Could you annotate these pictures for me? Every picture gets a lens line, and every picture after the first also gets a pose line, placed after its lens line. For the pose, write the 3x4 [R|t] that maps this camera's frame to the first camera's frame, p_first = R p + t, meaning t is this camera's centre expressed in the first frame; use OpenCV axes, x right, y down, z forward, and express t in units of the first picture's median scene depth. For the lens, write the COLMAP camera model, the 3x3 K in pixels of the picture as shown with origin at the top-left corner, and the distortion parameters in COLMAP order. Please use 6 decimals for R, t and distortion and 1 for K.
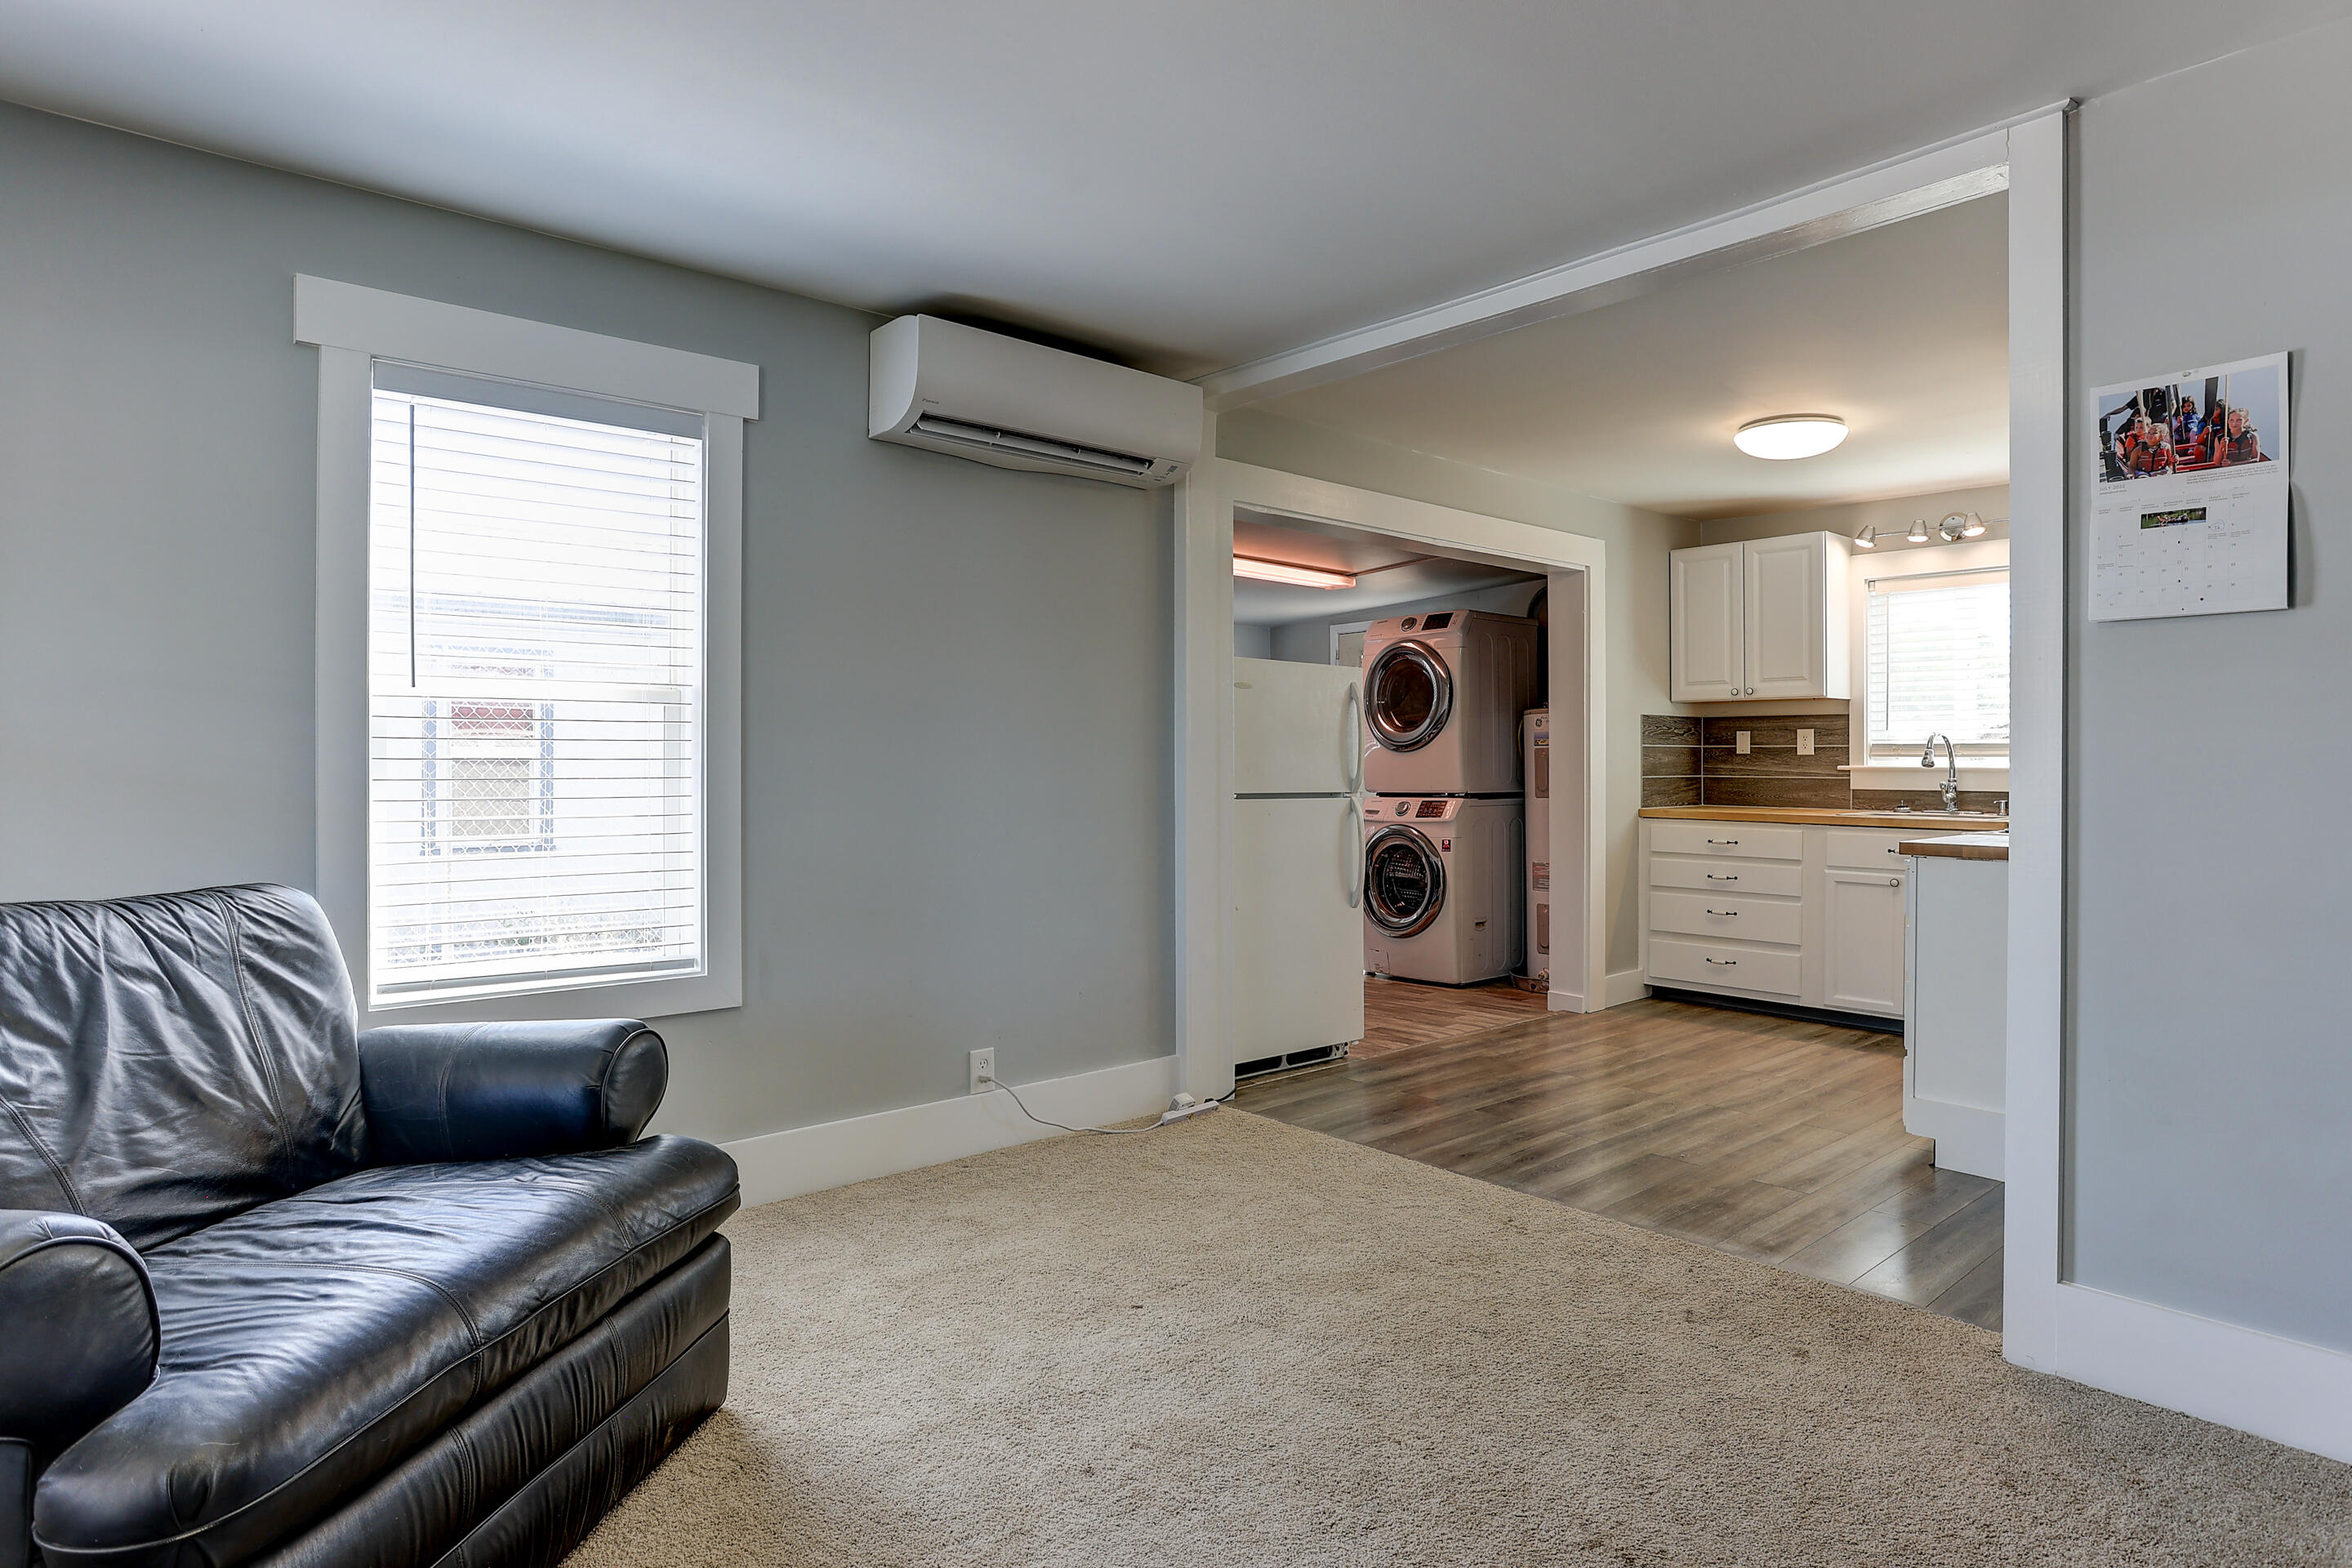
lens RADIAL K [[1305.9, 0, 1192.8], [0, 1305.9, 767.8], [0, 0, 1]] dist [-0.028148, 0.010973]
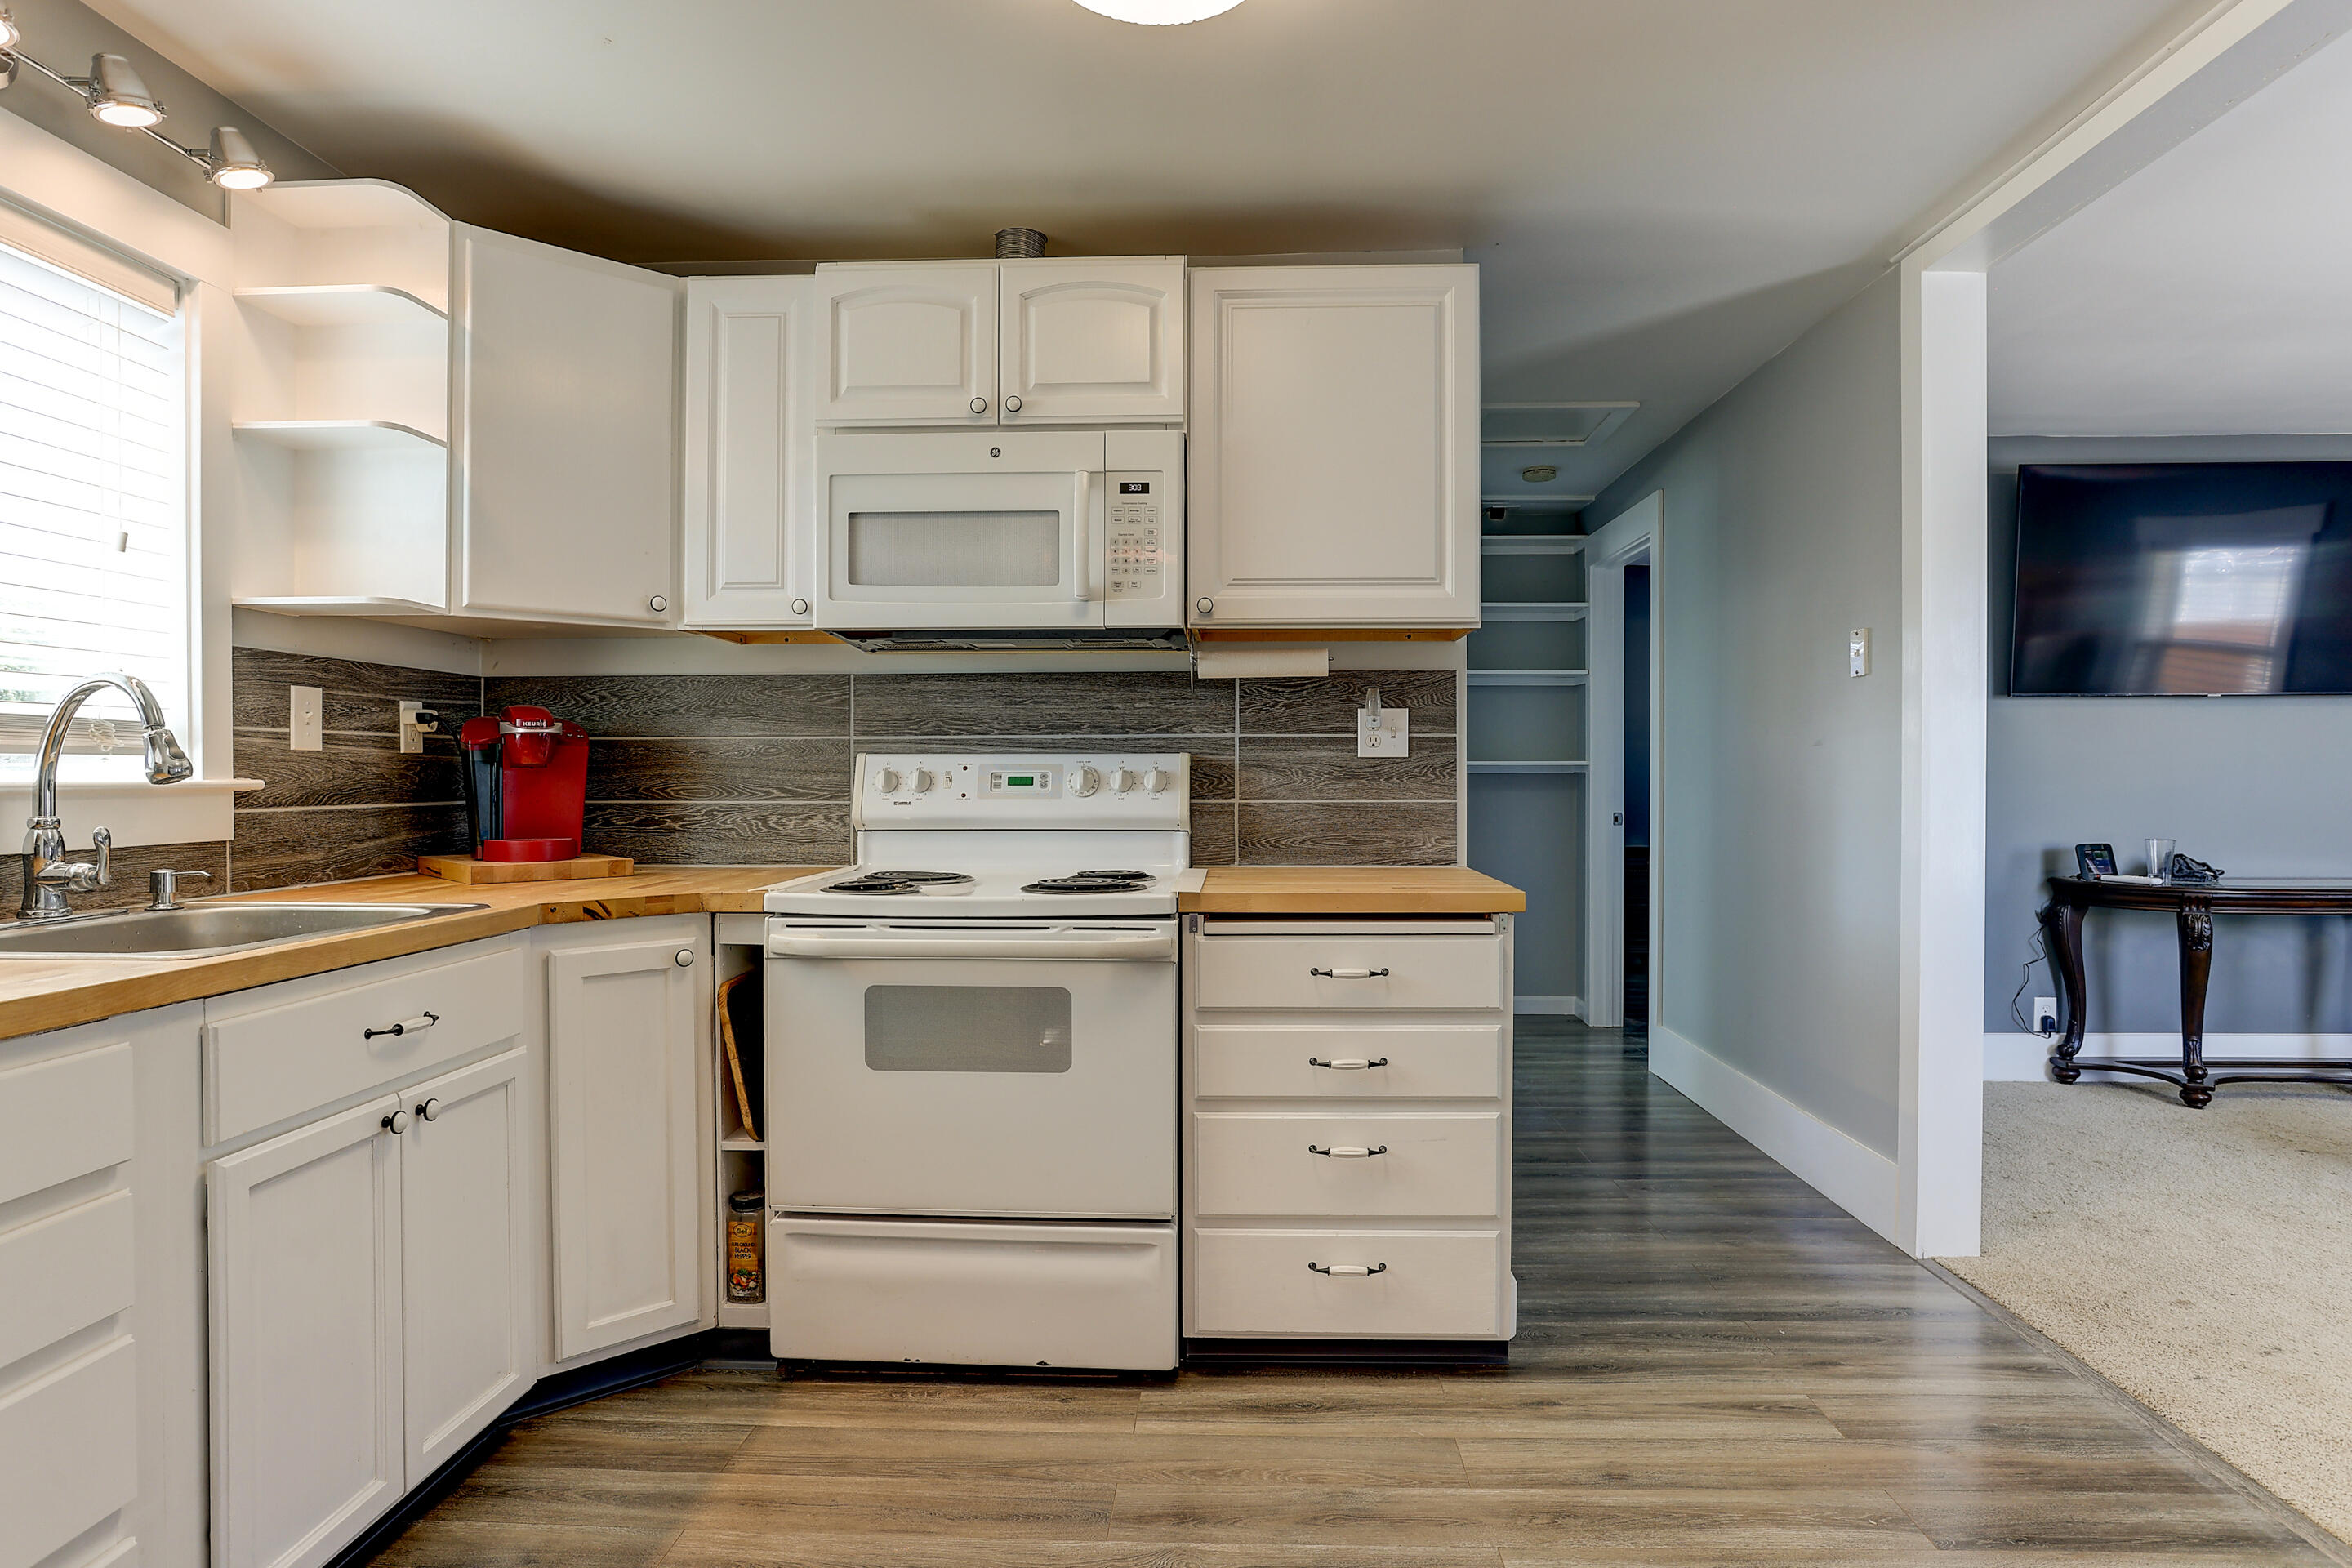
lens RADIAL K [[1305.9, 0, 1162.9], [0, 1305.9, 784.3], [0, 0, 1]] dist [-0.028148, 0.010973]
pose [[-0.729387, -0.009197, 0.684040, 0.135079], [-0.000068, 0.999911, 0.013371, -0.004415], [-0.684102, 0.009706, -0.729322, 0.921490]]
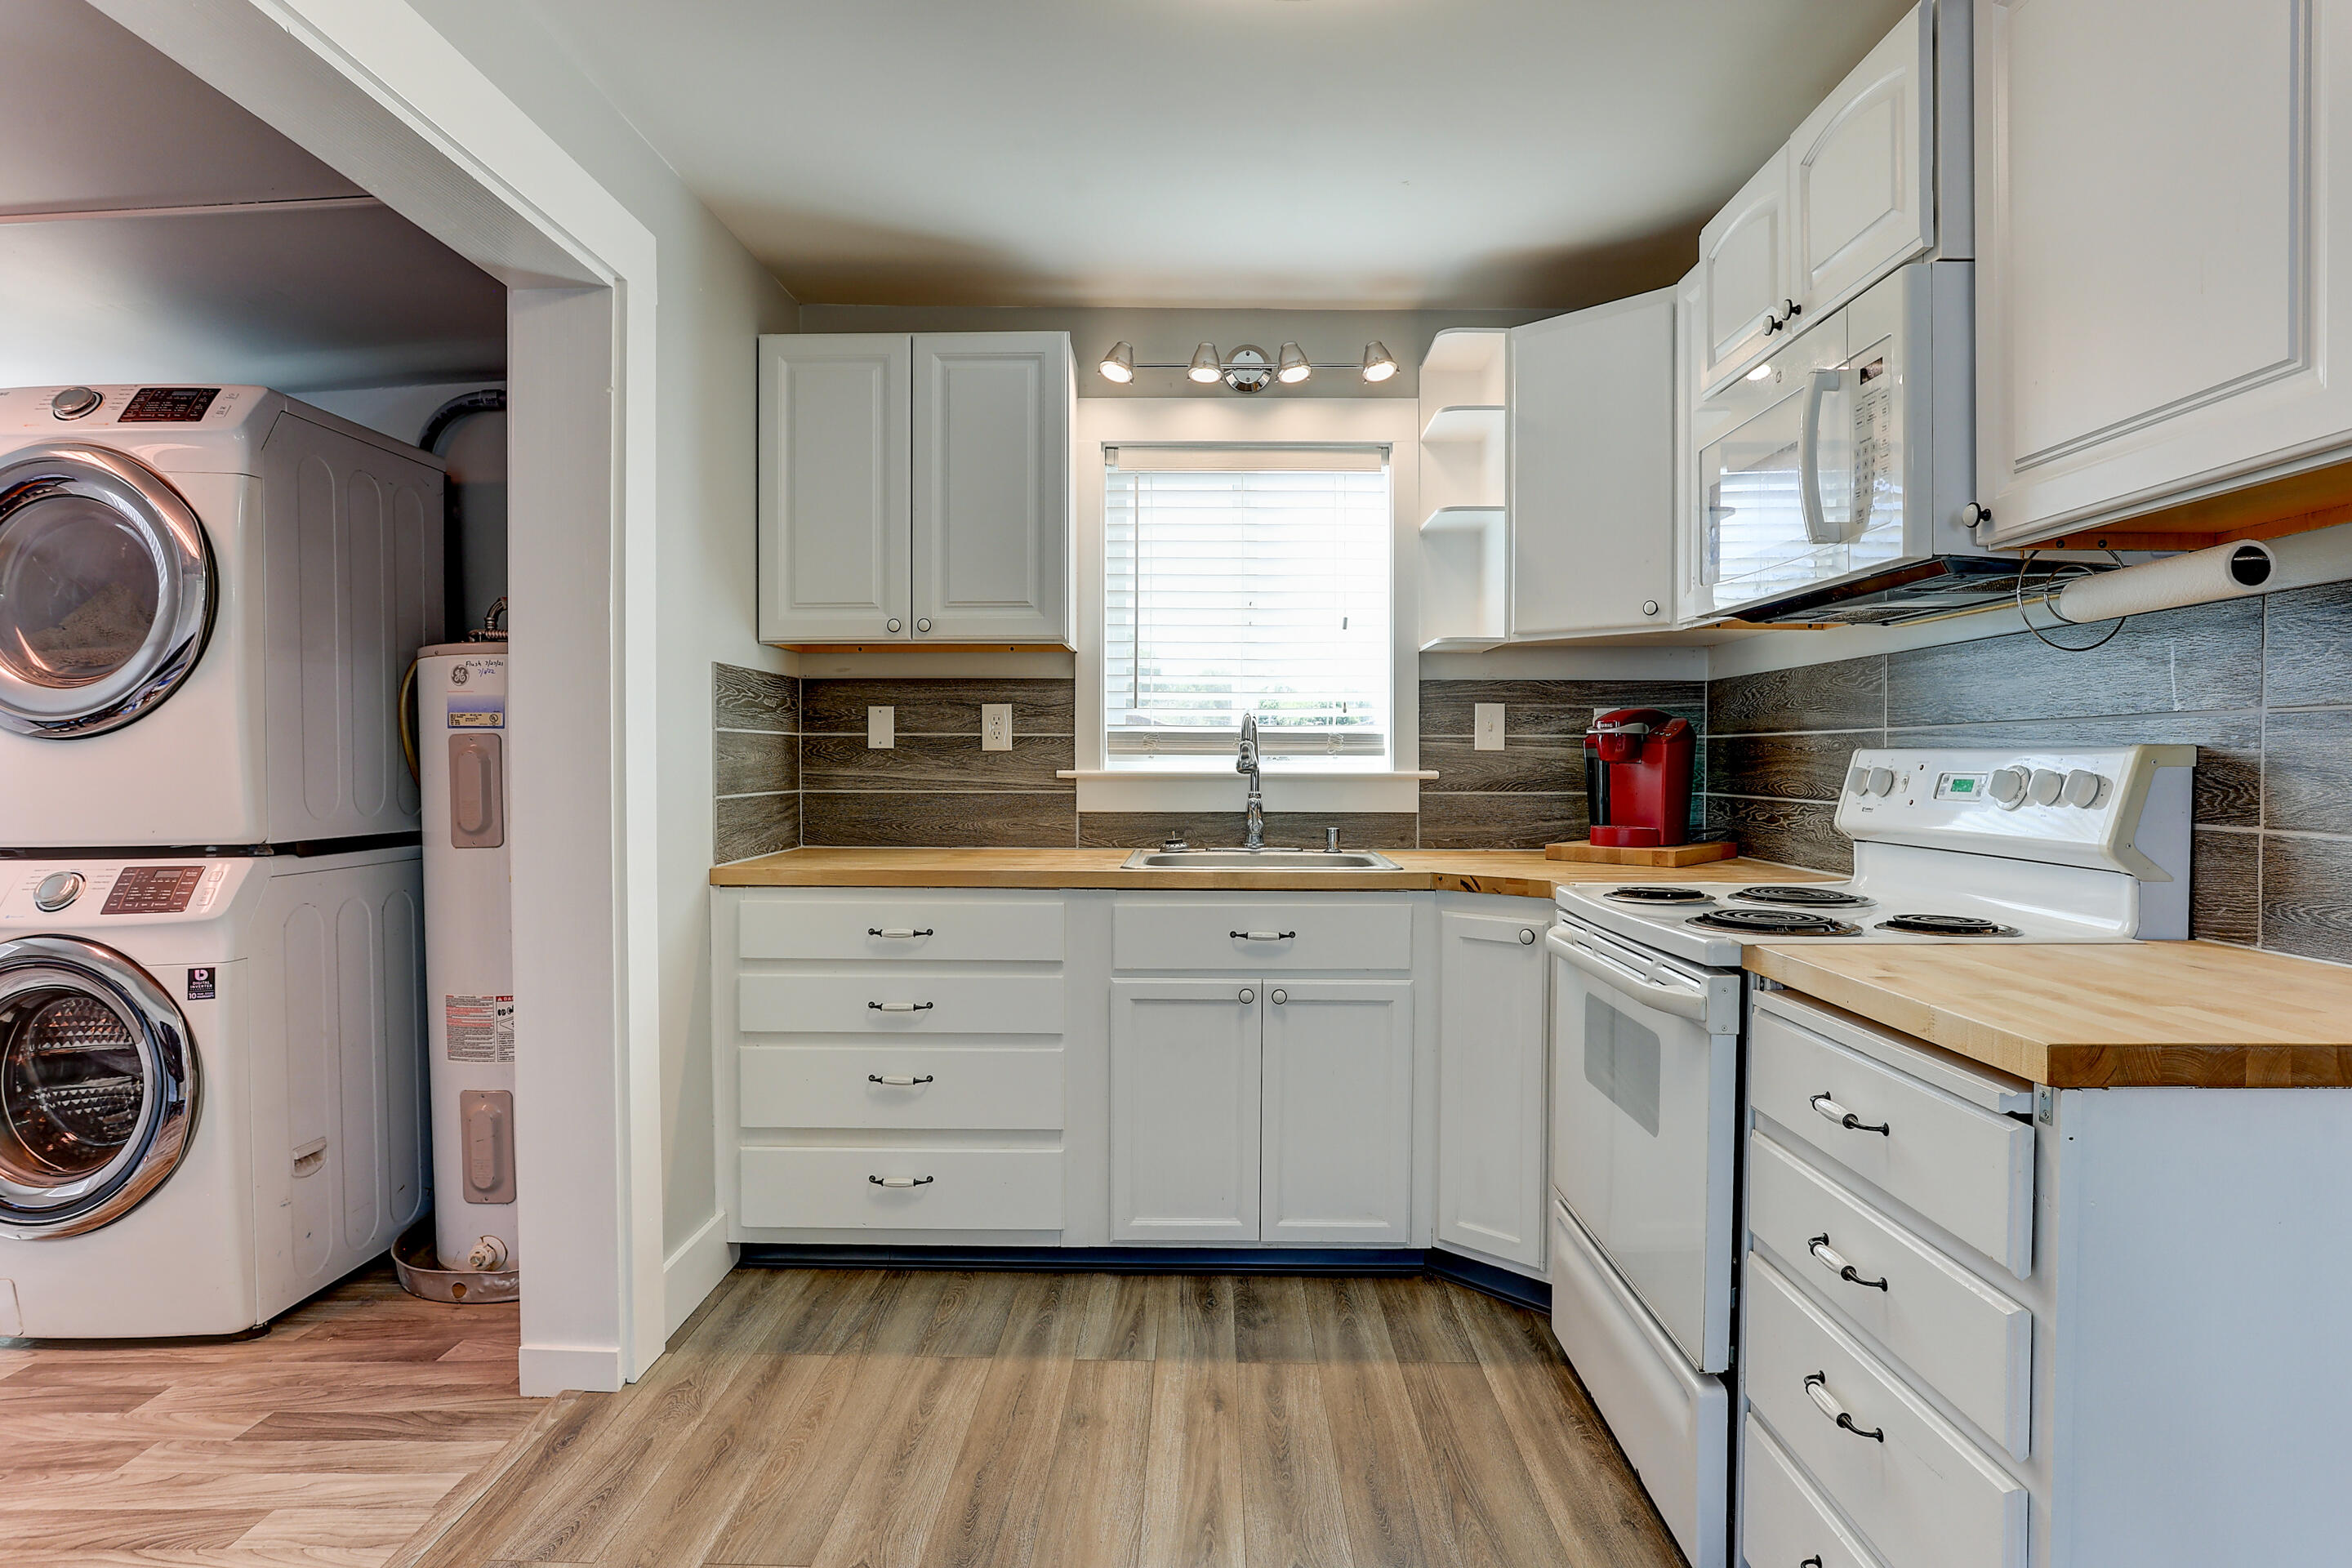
lens RADIAL K [[1305.9, 0, 1194.5], [0, 1305.9, 773.5], [0, 0, 1]] dist [-0.028148, 0.010973]
pose [[0.664999, -0.011002, 0.746764, 0.110383], [0.002099, 0.999915, 0.012861, -0.007044], [-0.746842, -0.006985, 0.664965, 0.553124]]
